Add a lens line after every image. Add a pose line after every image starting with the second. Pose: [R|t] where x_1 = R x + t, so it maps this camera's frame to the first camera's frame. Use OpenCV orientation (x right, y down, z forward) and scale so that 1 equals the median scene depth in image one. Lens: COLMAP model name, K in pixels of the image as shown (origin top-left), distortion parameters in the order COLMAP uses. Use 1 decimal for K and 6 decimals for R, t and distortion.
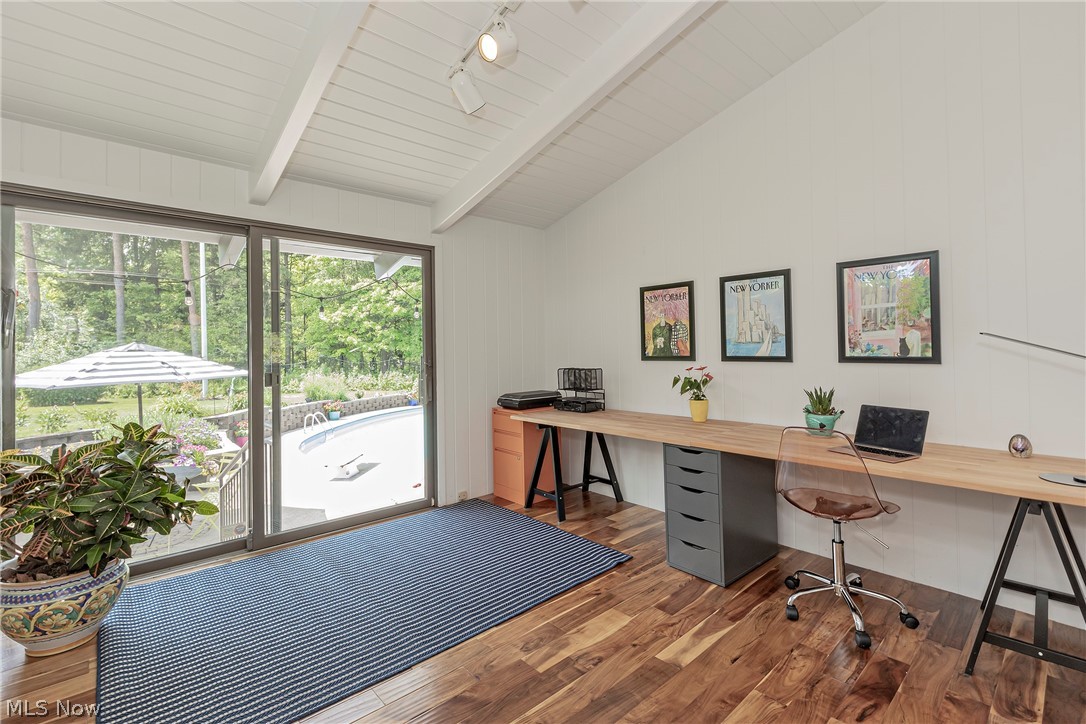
lens RADIAL K [[421.0, 0, 543.6], [0, 421.0, 349.3], [0, 0, 1]] dist [-0.000200, -0.000092]
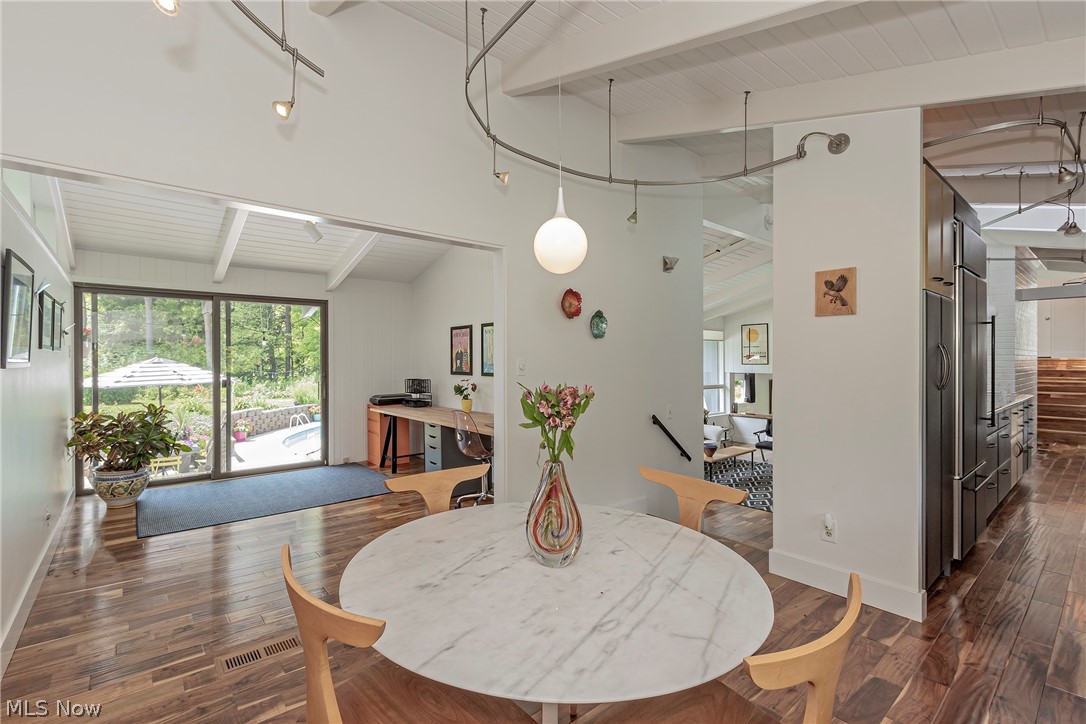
lens RADIAL K [[490.4, 0, 543.0], [0, 490.4, 362.0], [0, 0, 1]] dist [0.000141, 0.000069]
pose [[0.993505, 0.008222, -0.113489, 0.863343], [-0.006842, 0.999898, 0.012540, -0.049590], [0.113581, -0.011682, 0.993460, -0.838613]]
